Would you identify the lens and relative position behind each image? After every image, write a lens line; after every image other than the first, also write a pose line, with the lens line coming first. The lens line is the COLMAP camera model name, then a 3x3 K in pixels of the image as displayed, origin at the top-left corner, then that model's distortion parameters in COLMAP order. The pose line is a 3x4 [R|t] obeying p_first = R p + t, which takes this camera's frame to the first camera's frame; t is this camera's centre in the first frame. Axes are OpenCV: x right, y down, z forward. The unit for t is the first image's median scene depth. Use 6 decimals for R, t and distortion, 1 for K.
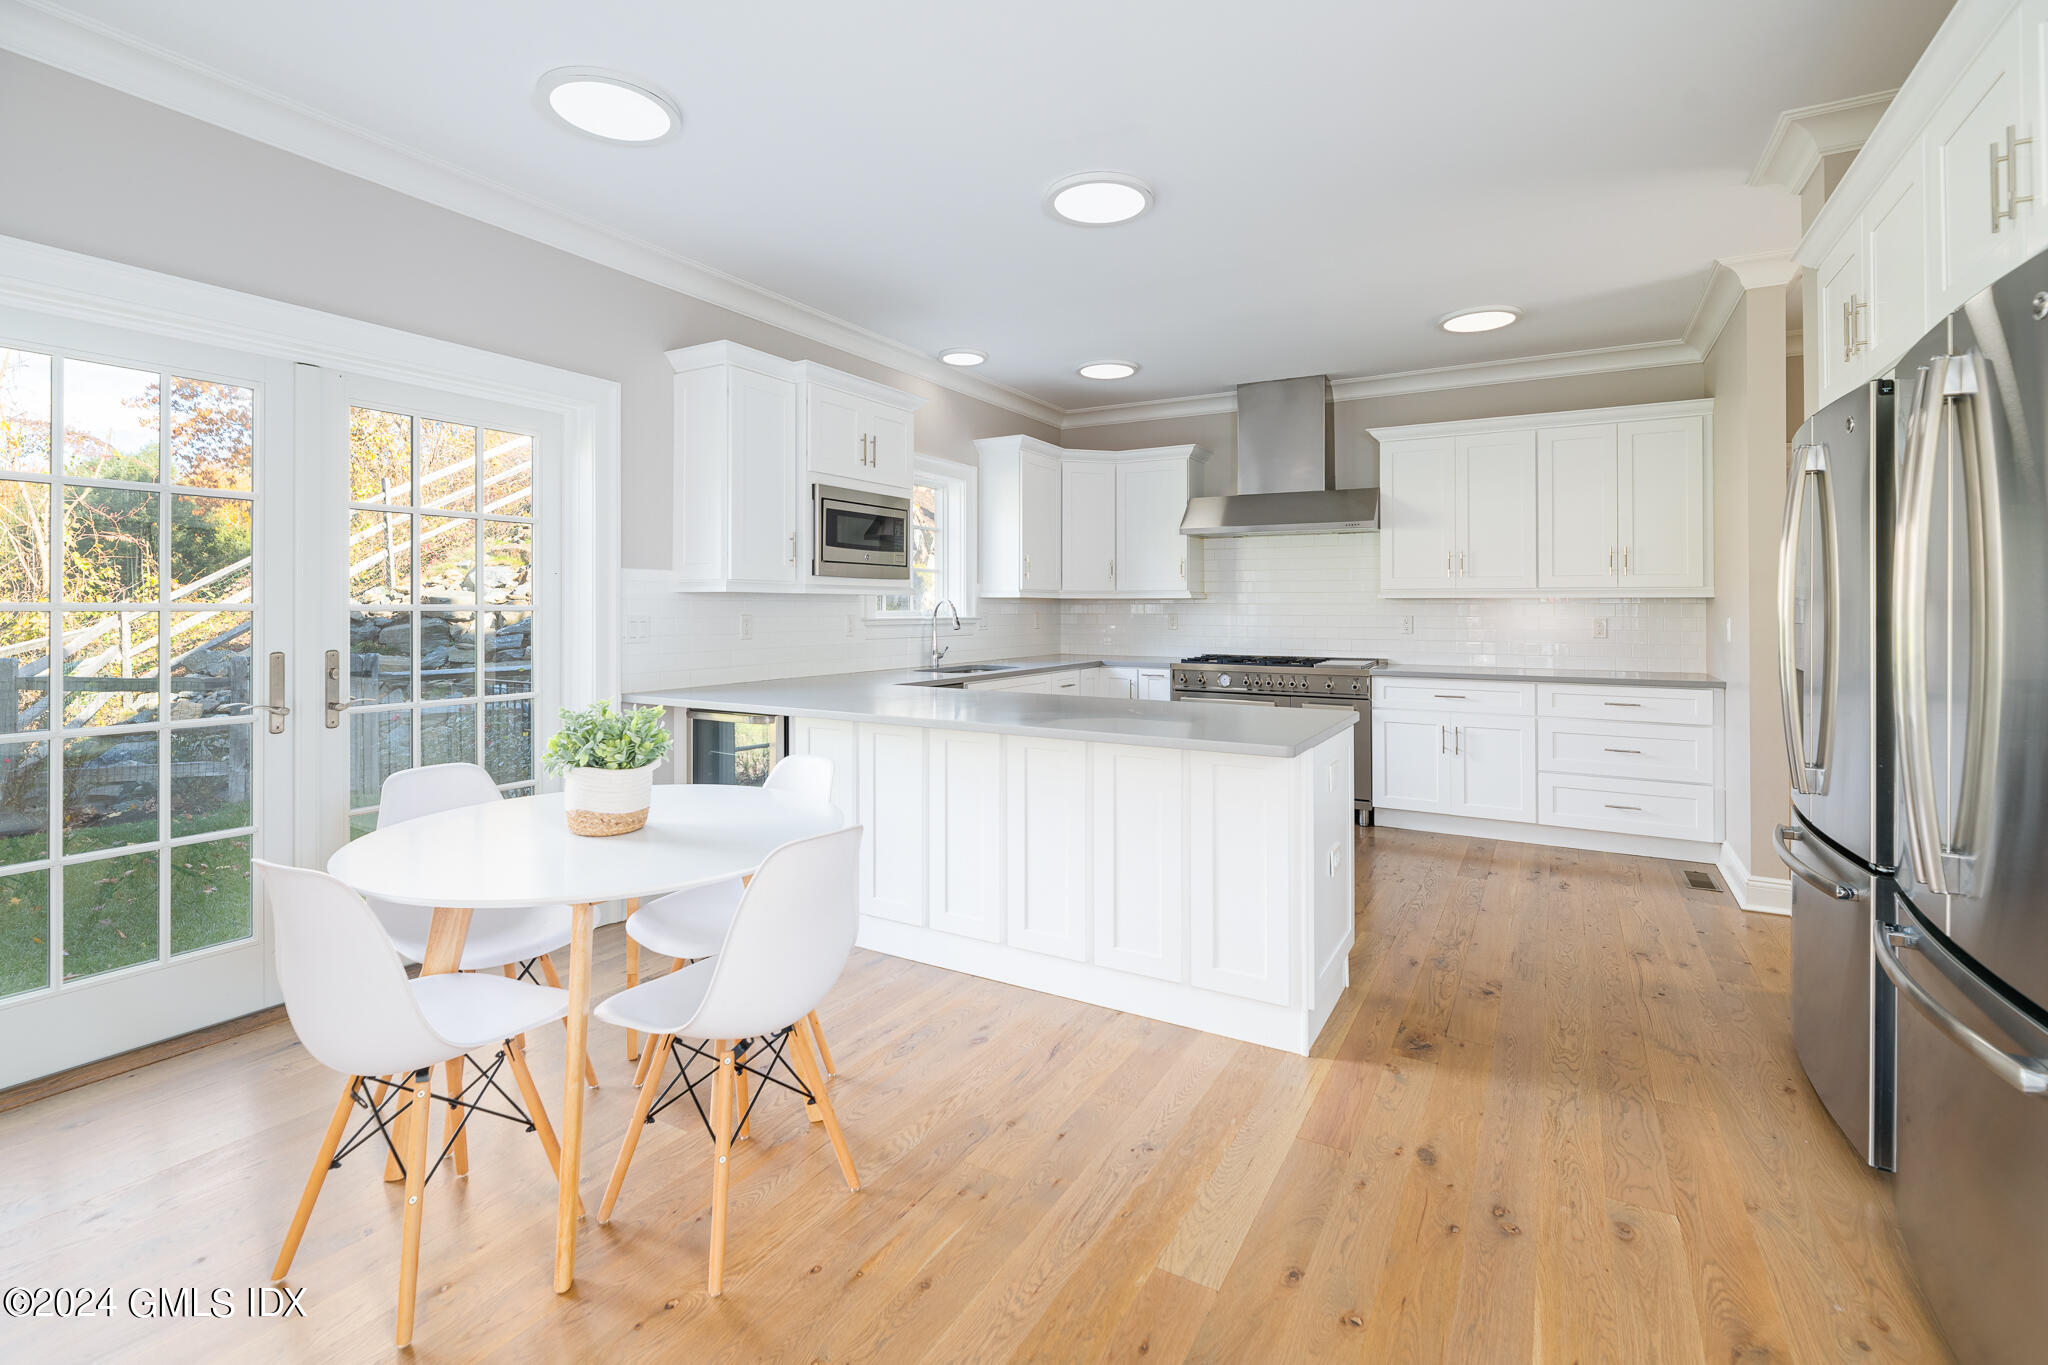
lens RADIAL K [[910.5, 0, 1025.2], [0, 910.5, 606.2], [0, 0, 1]] dist [0.000288, 0.000019]
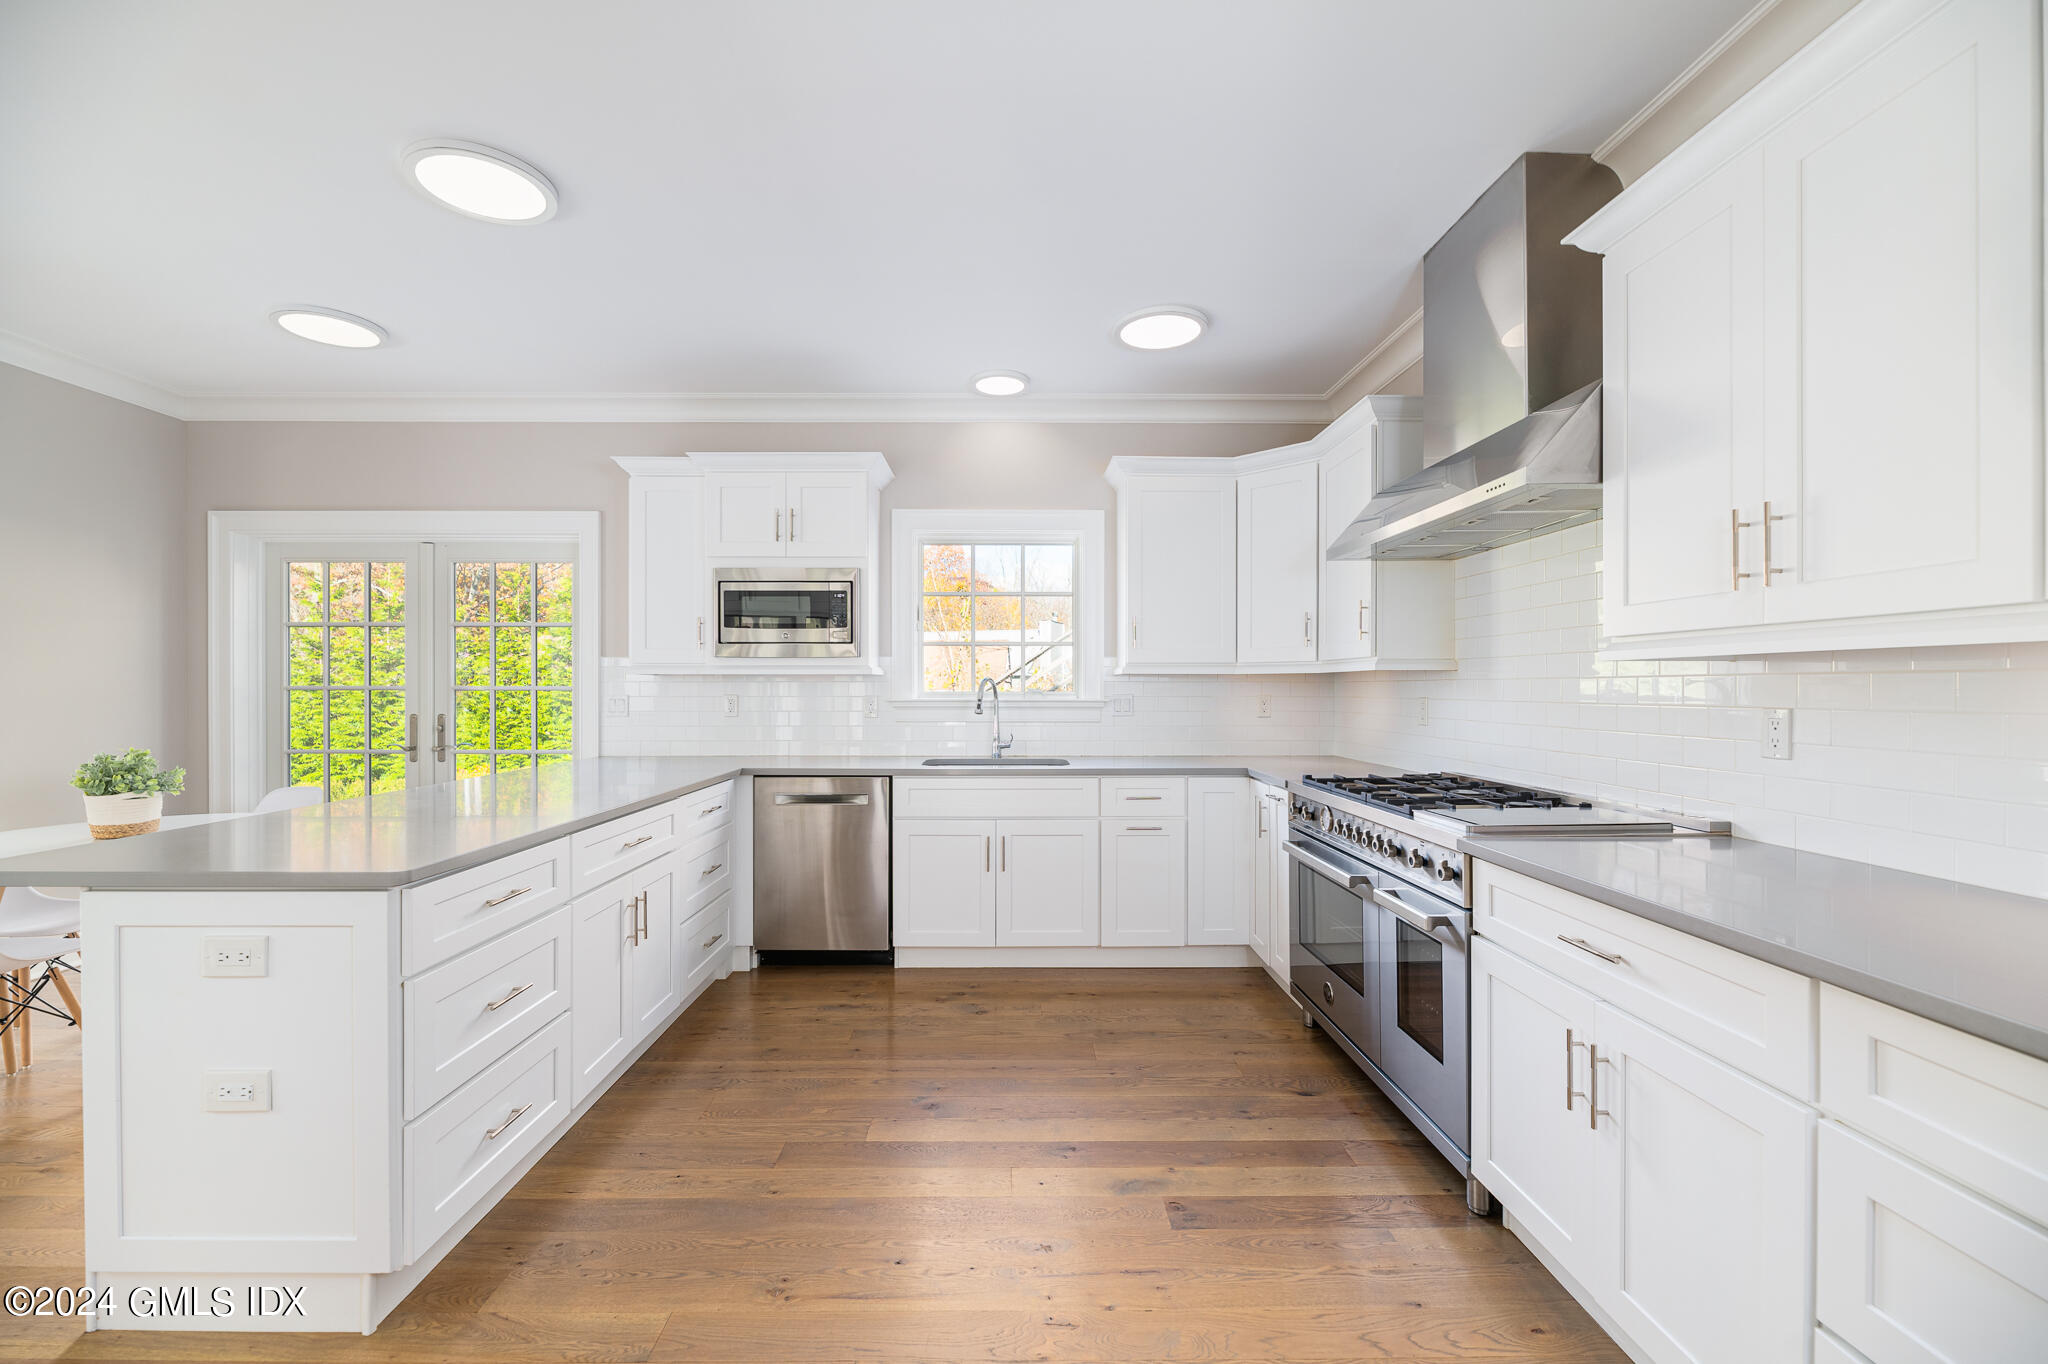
lens RADIAL K [[848.0, 0, 1024.0], [0, 848.0, 682.0], [0, 0, 1]] dist [0.000163, 0.000062]
pose [[0.510956, -0.009293, -0.859557, 0.727333], [0.003451, 0.999956, -0.008760, 0.003920], [0.859600, 0.001510, 0.510965, 0.760213]]
